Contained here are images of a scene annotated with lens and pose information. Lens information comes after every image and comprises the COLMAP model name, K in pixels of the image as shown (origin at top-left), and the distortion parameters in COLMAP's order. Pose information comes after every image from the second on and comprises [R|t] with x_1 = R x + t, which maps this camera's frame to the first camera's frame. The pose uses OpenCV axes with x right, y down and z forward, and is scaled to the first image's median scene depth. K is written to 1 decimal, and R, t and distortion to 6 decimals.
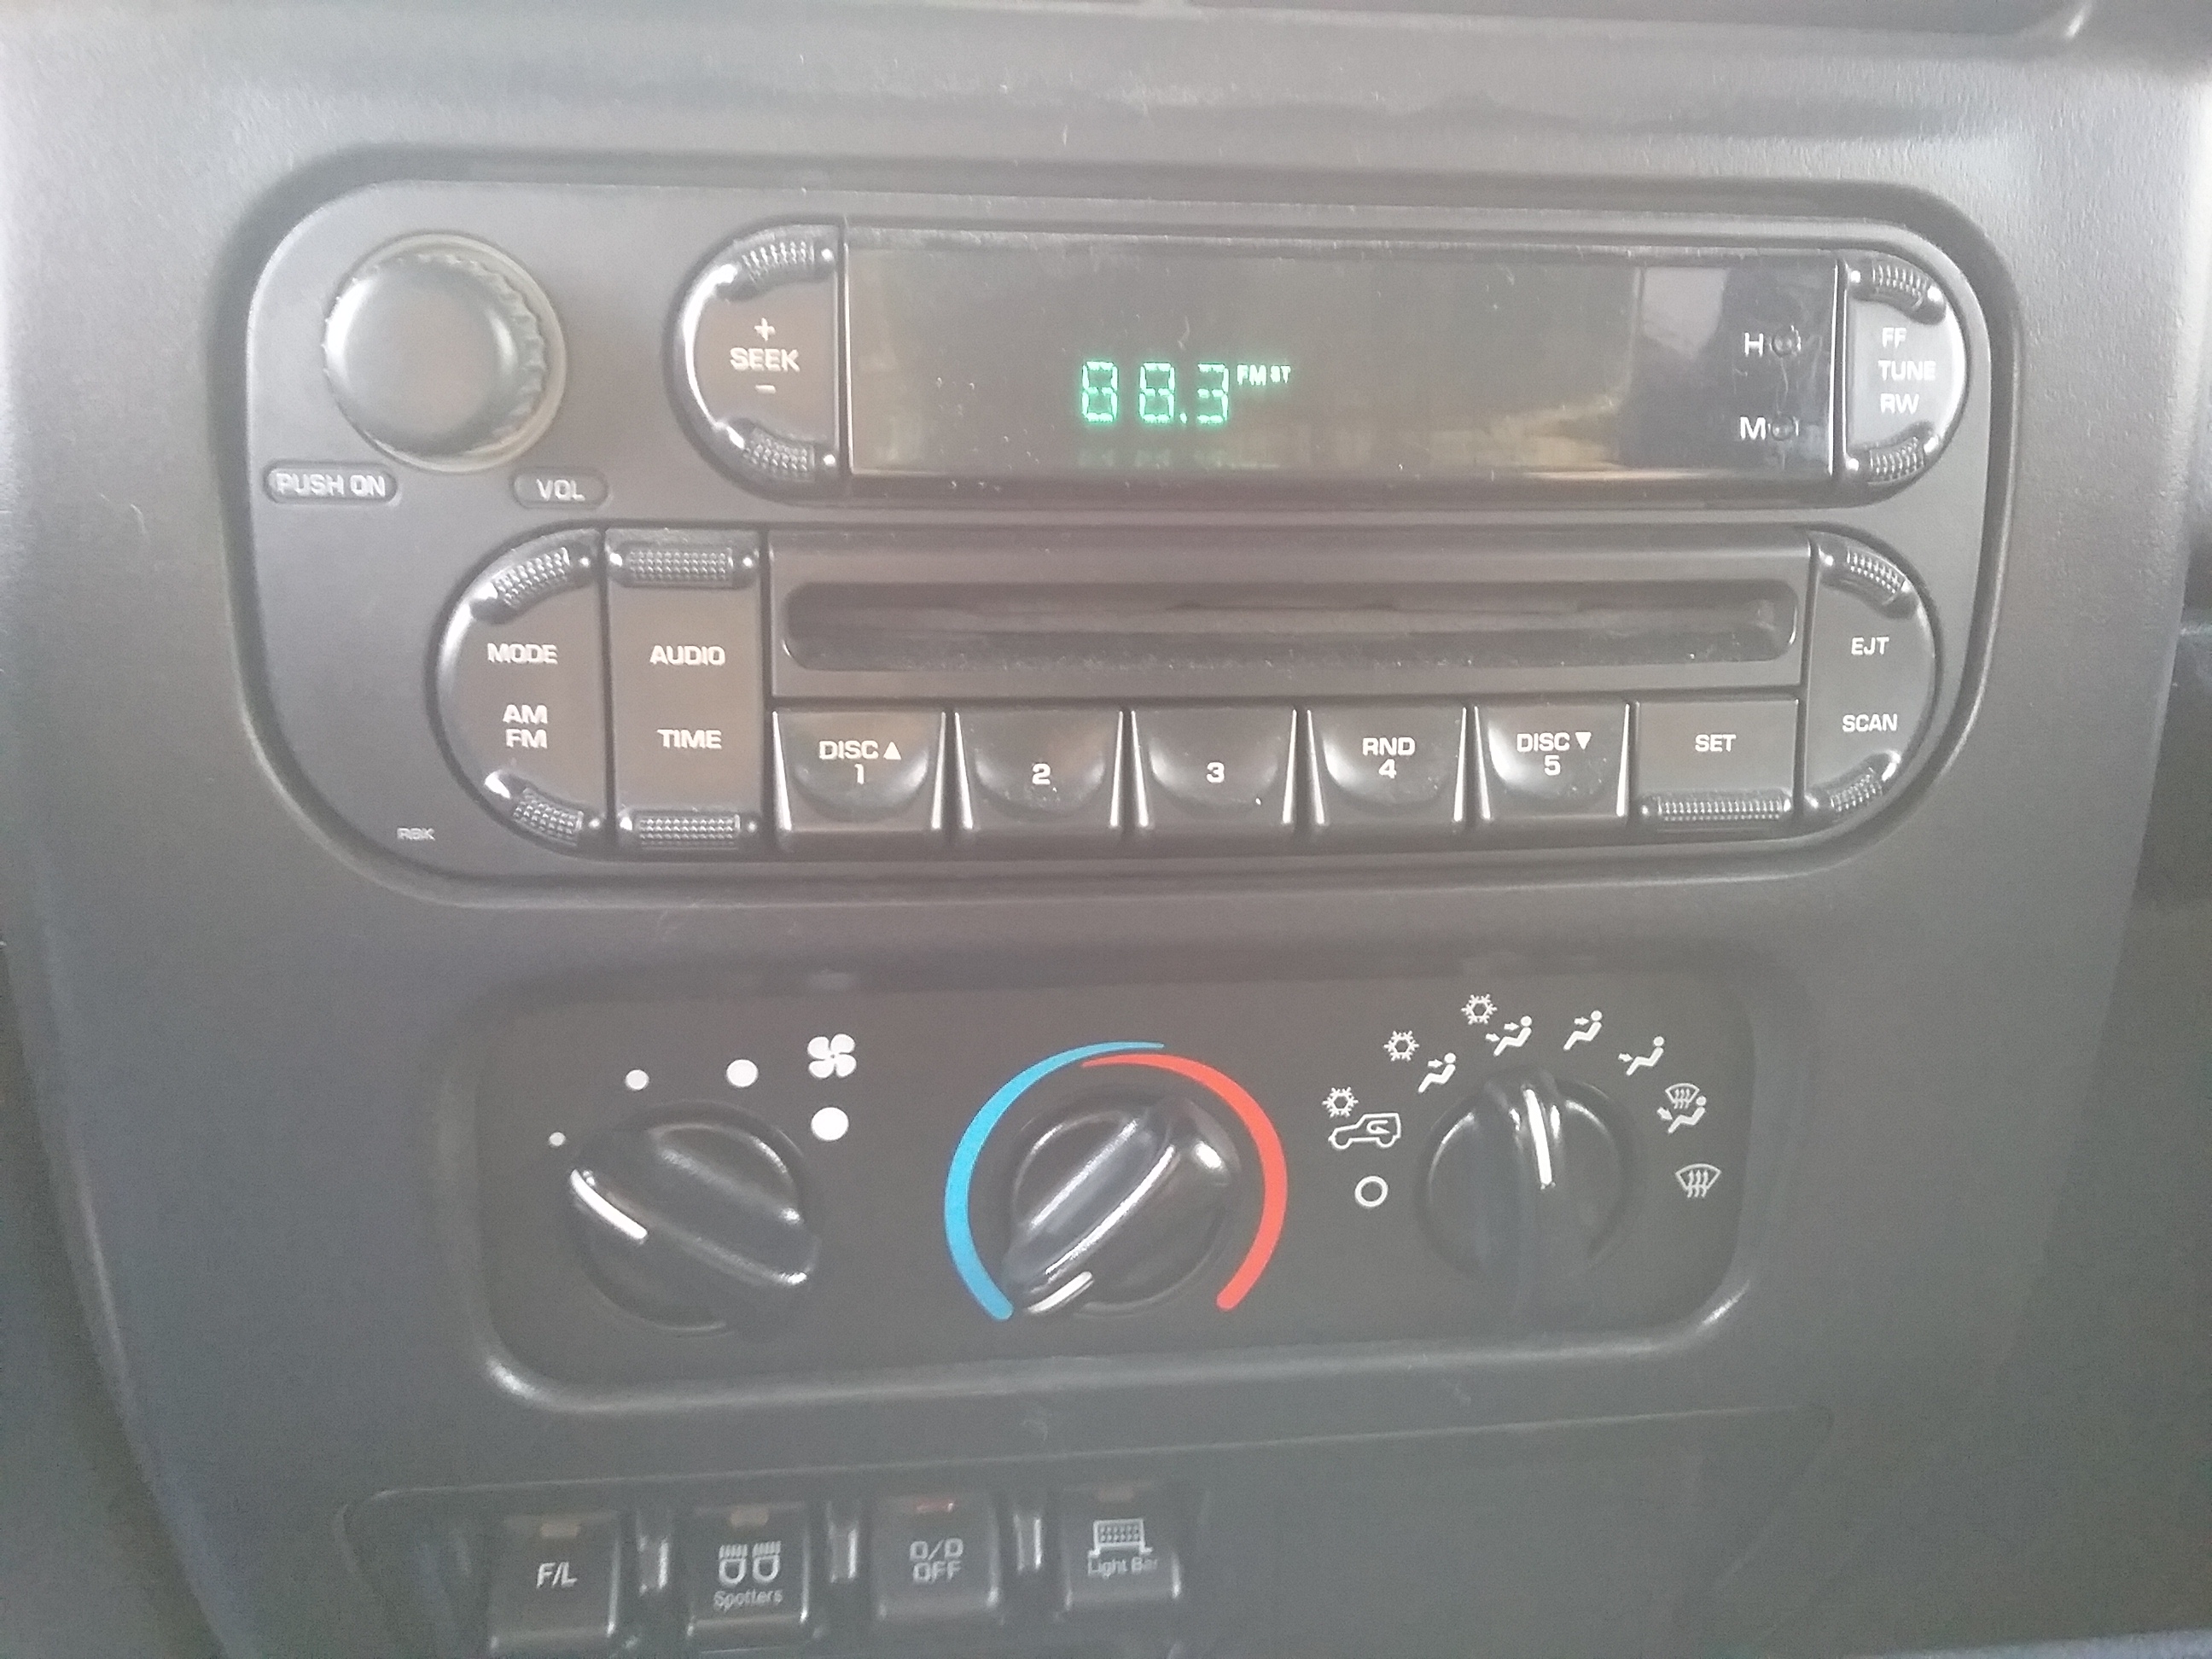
lens RADIAL K [[2020.8, 0, 1180.0], [0, 2020.8, 820.7], [0, 0, 1]] dist [0.052702, -0.101964]
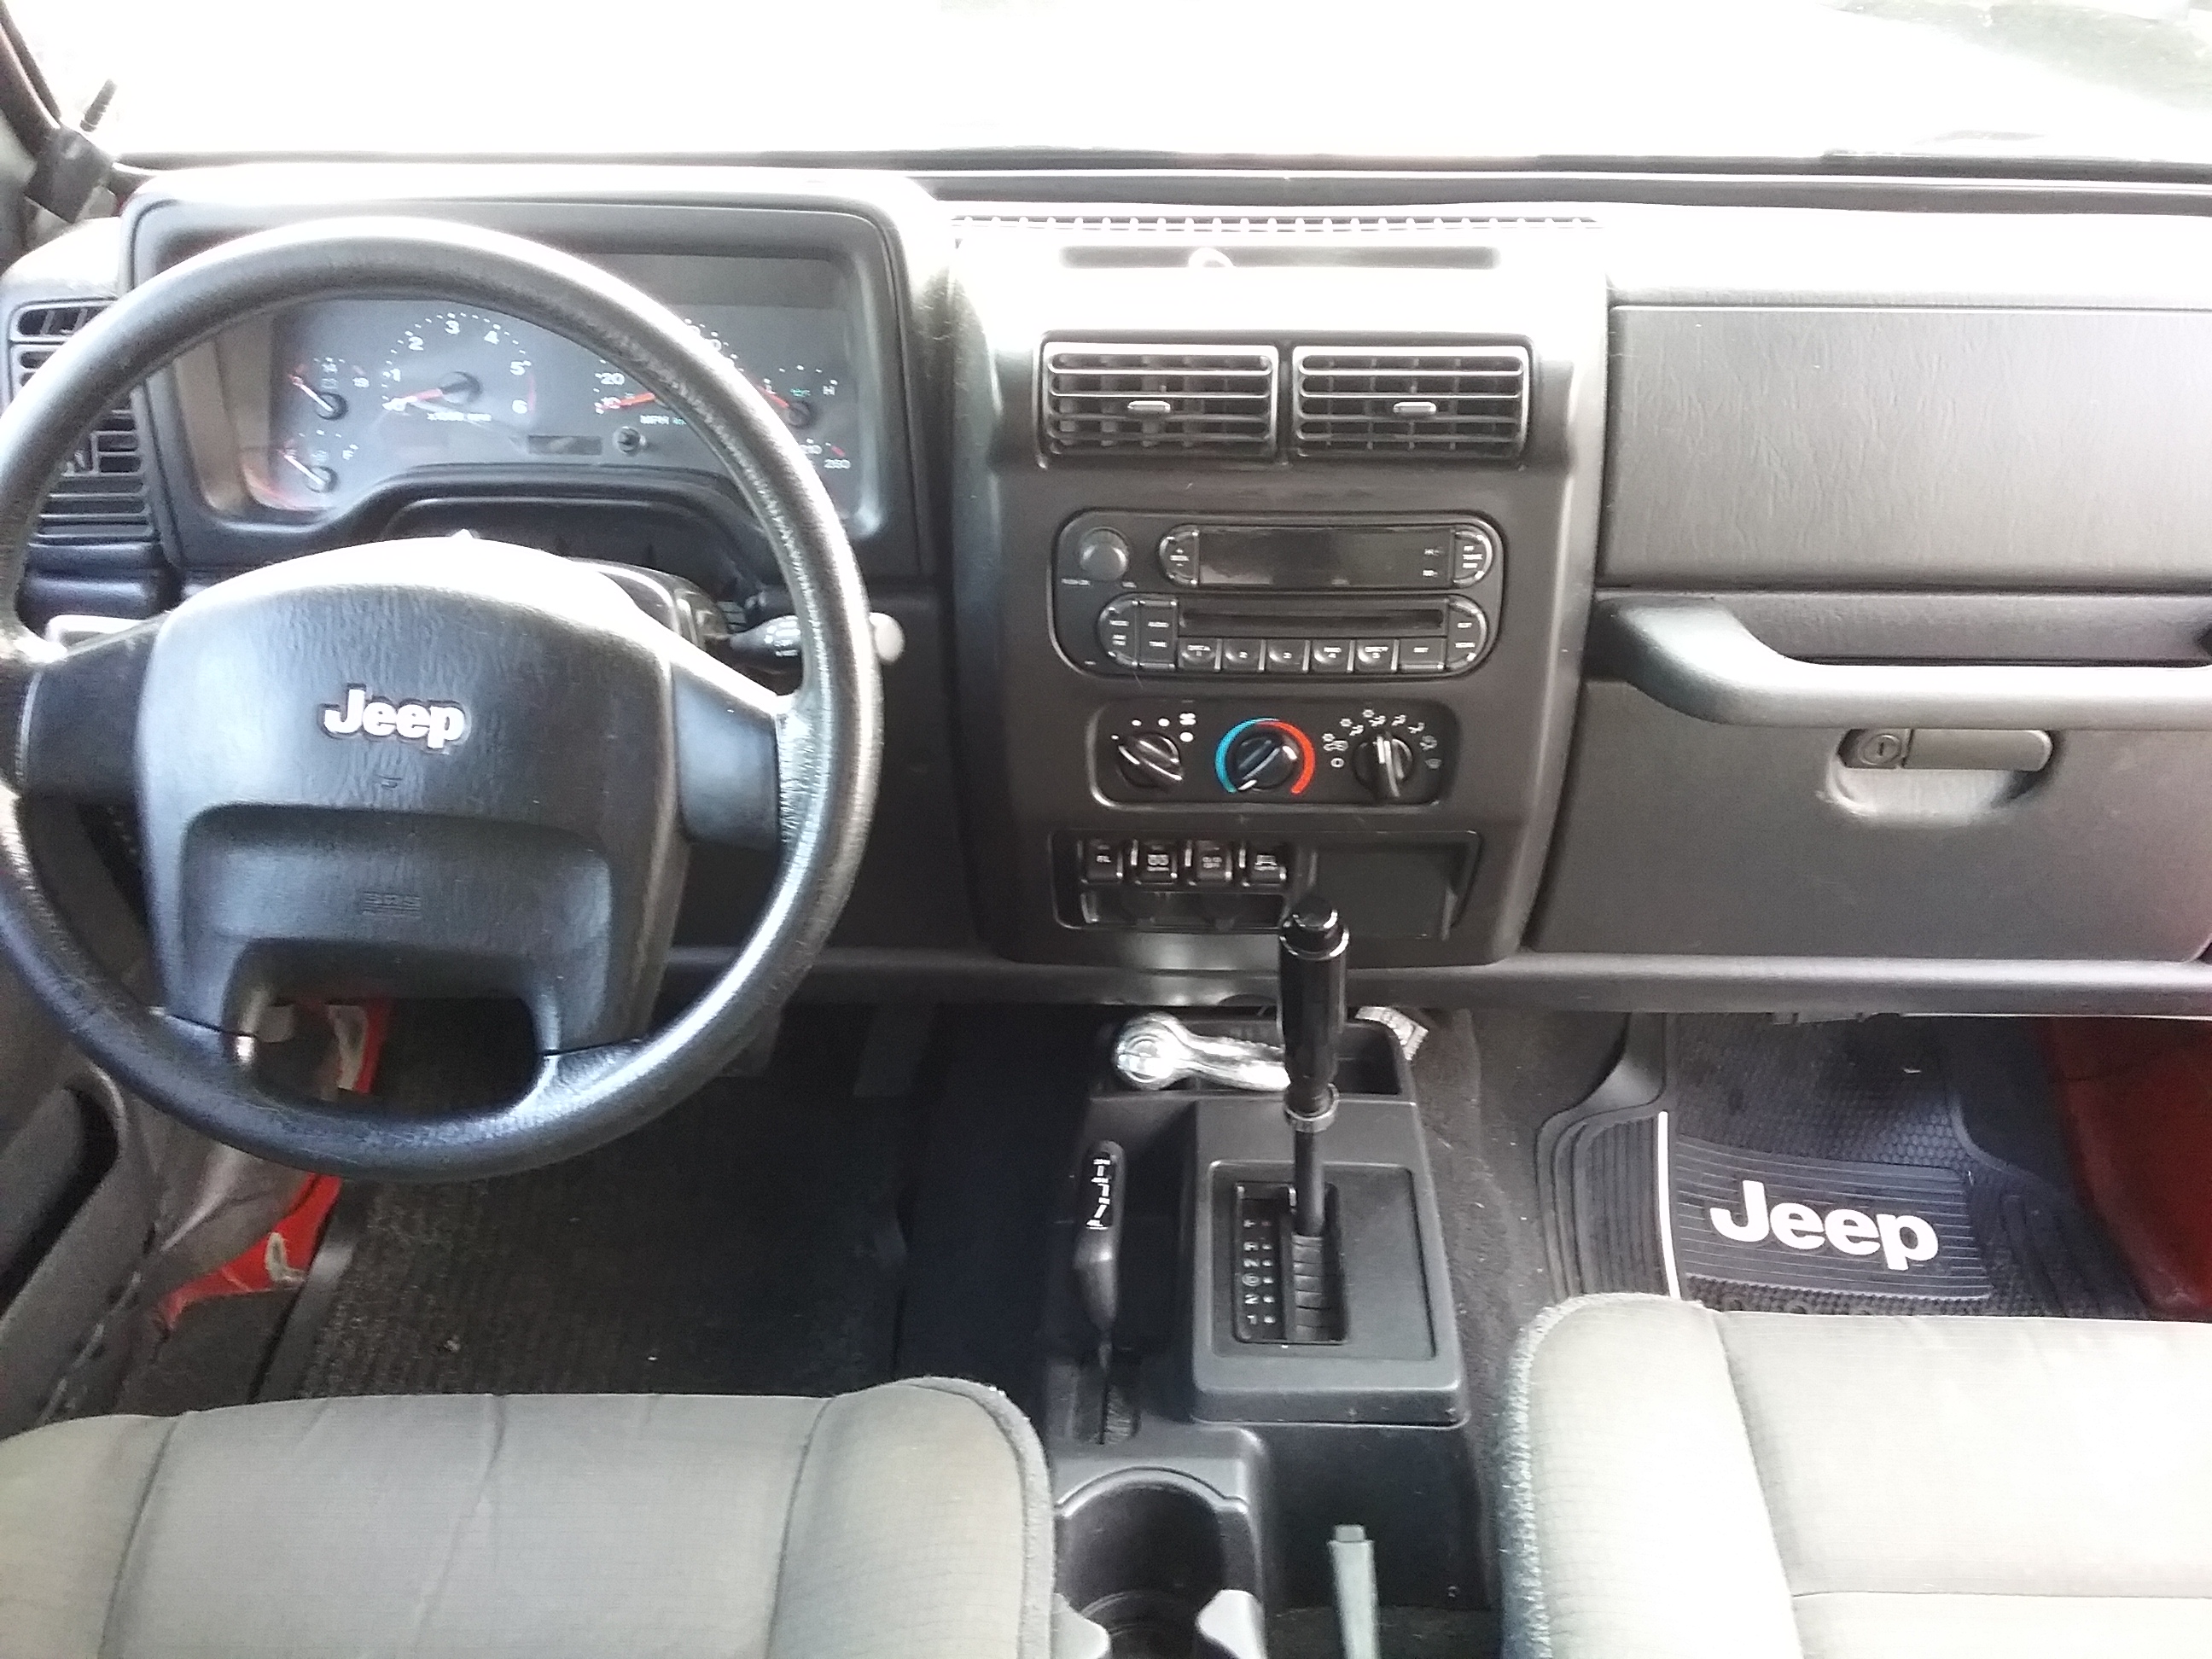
lens RADIAL K [[2020.8, 0, 1180.0], [0, 2020.8, 820.7], [0, 0, 1]] dist [0.052702, -0.101964]
pose [[0.989455, 0.054118, -0.134351, 0.302655], [-0.024744, 0.977097, 0.211353, -0.456043], [0.142712, -0.205800, 0.968132, -2.471310]]
